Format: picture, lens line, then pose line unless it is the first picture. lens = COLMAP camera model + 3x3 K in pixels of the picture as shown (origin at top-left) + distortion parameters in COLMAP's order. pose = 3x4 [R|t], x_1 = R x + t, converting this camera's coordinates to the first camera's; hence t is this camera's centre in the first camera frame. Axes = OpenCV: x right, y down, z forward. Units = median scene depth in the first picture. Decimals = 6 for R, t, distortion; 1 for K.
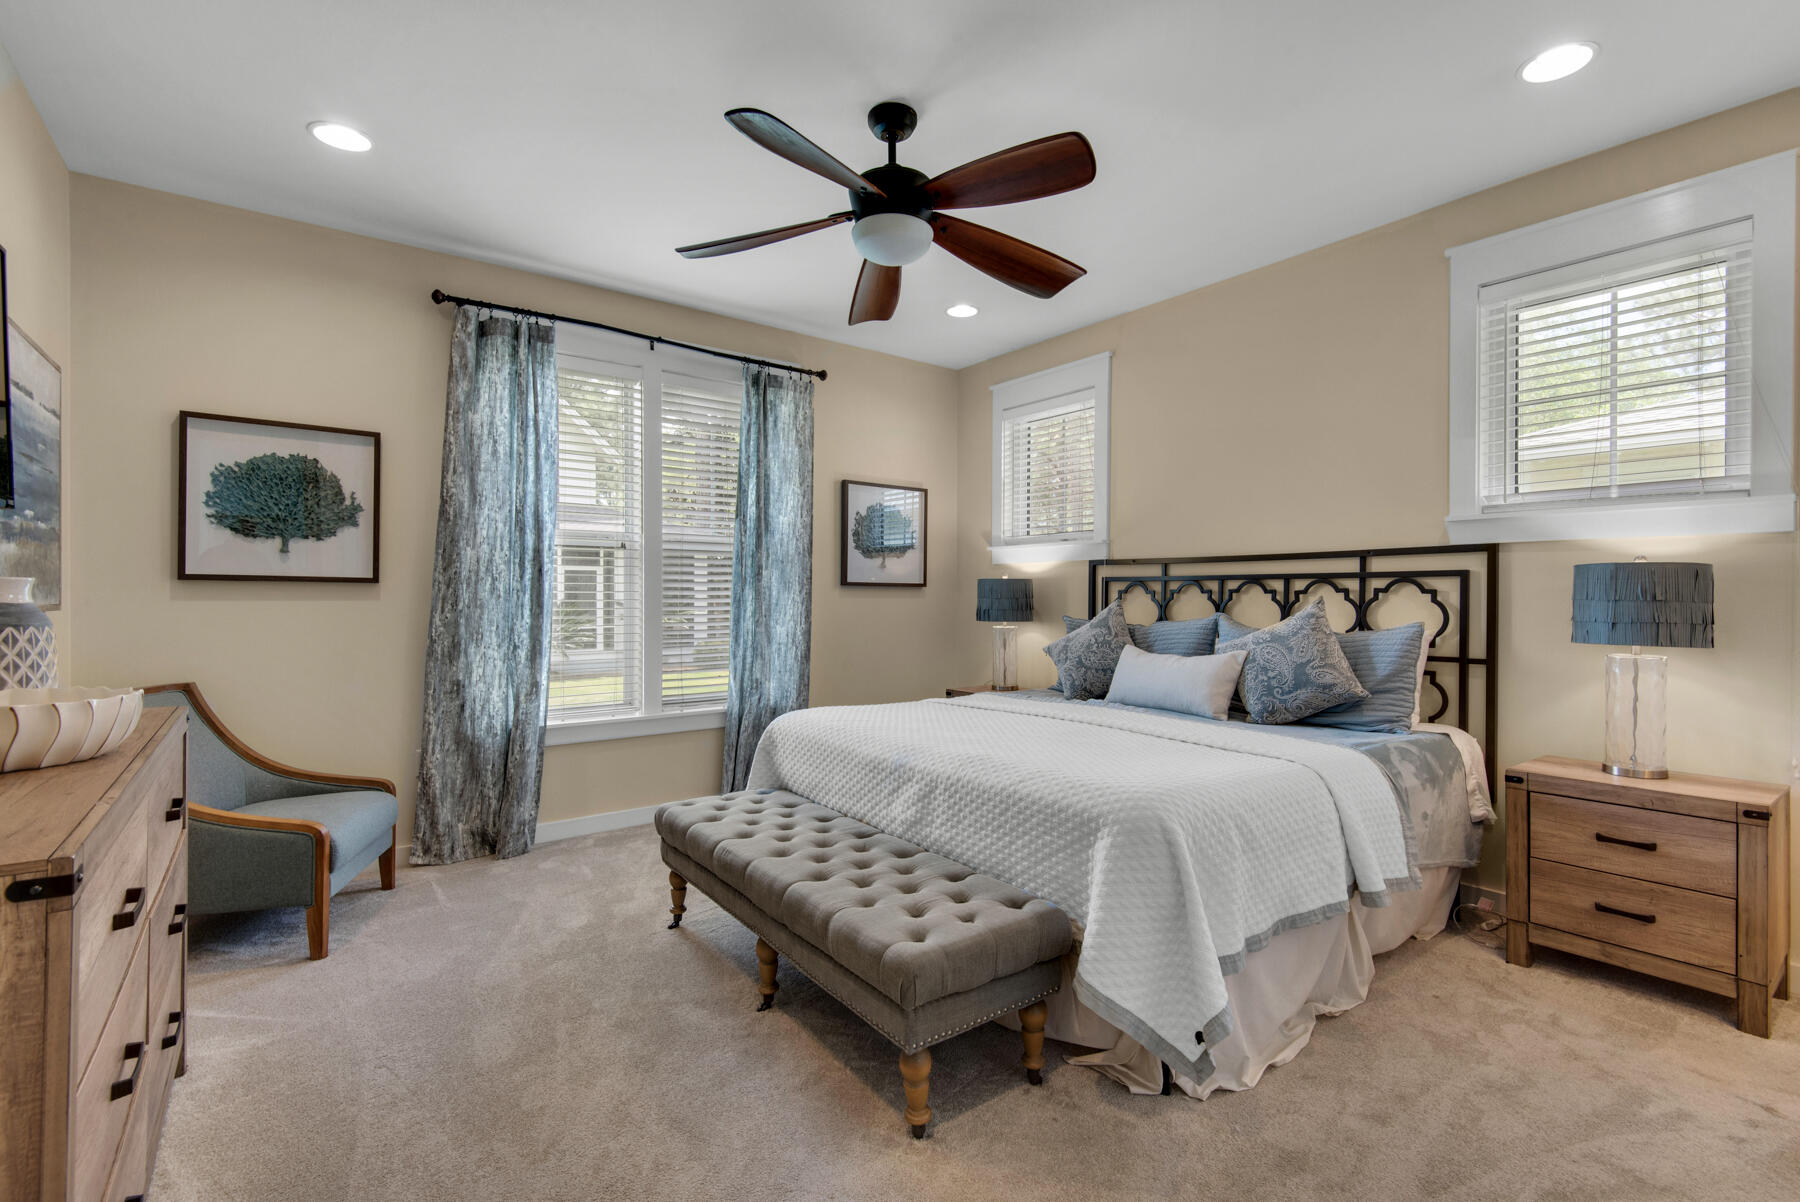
lens RADIAL K [[820.5, 0, 905.3], [0, 820.5, 597.8], [0, 0, 1]] dist [0.025100, -0.014287]
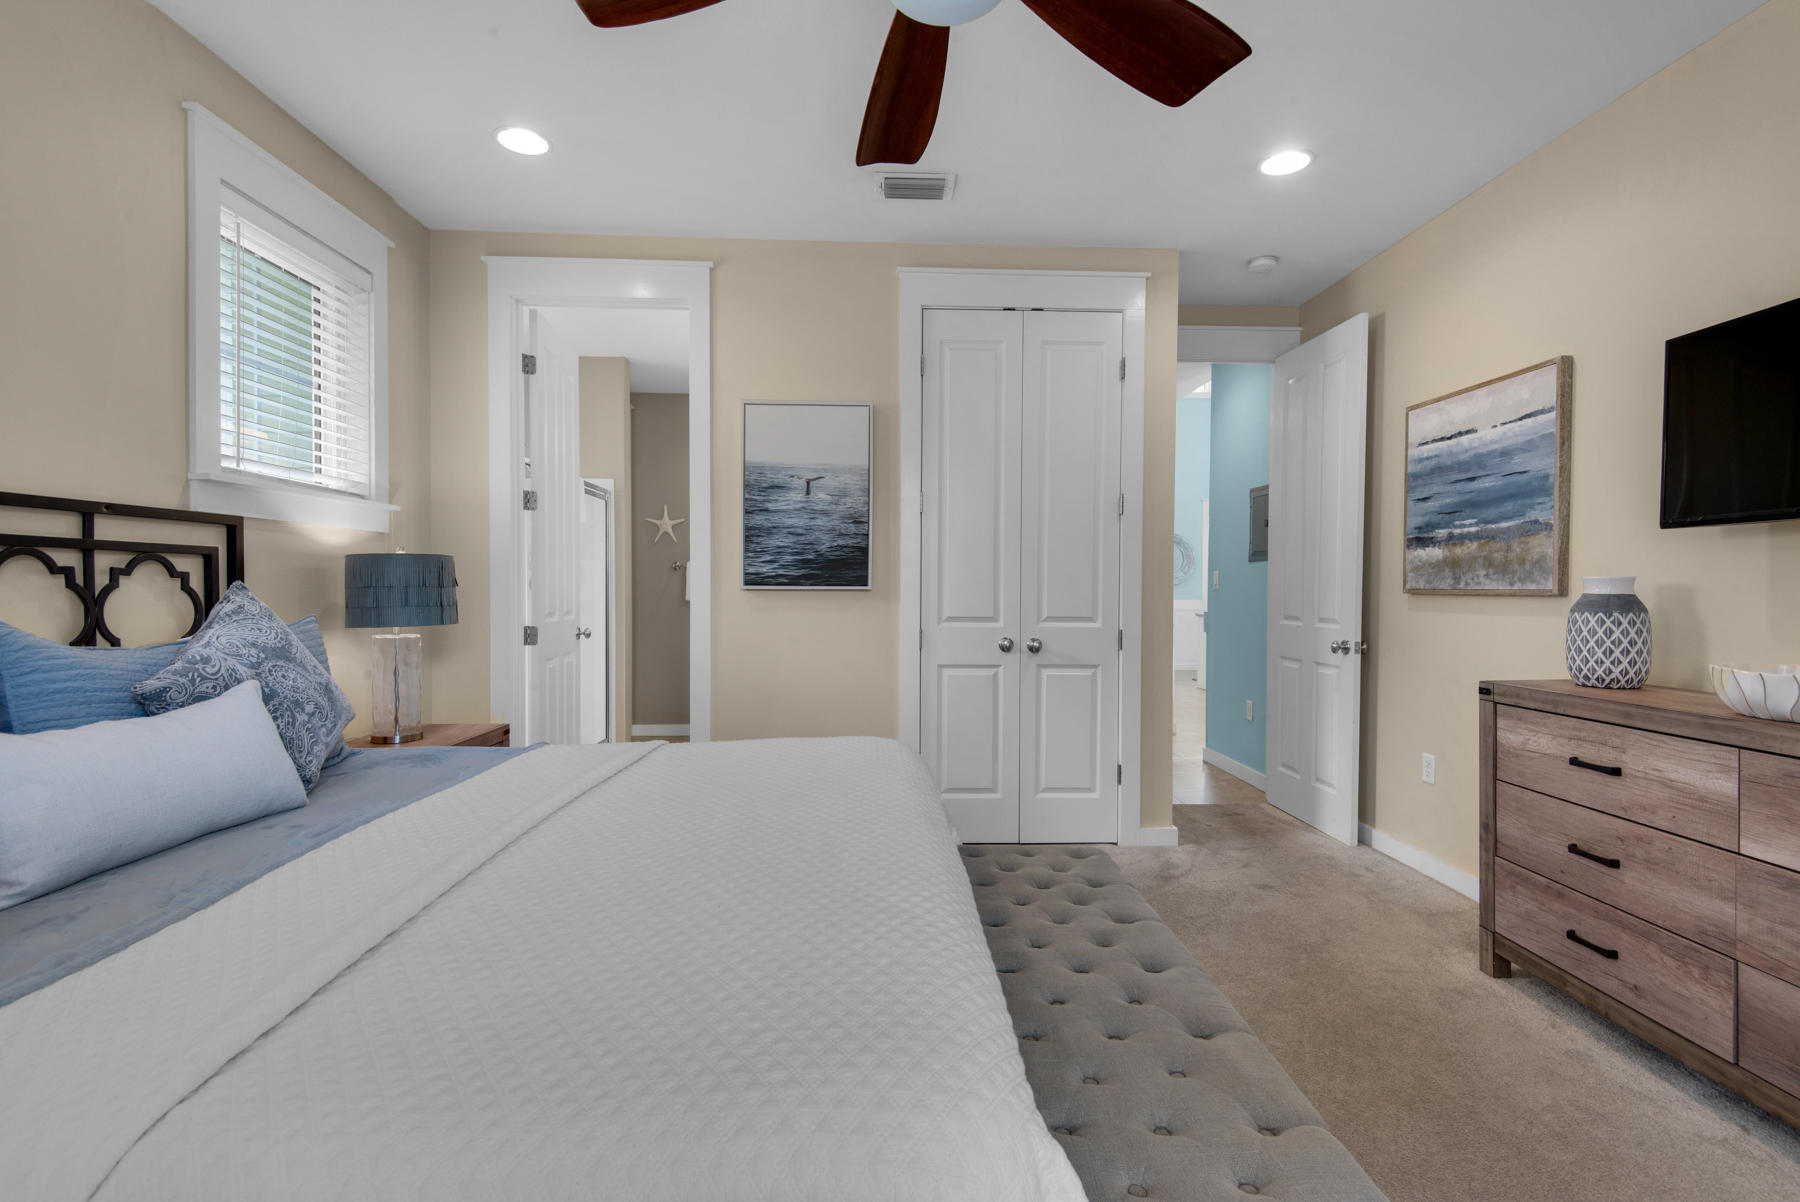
lens RADIAL K [[820.5, 0, 903.9], [0, 820.5, 599.1], [0, 0, 1]] dist [0.025100, -0.014287]
pose [[-0.817692, -0.014621, 0.575470, -0.249722], [-0.005096, 0.999822, 0.018162, -0.002926], [-0.575633, 0.011918, -0.817621, 1.141204]]
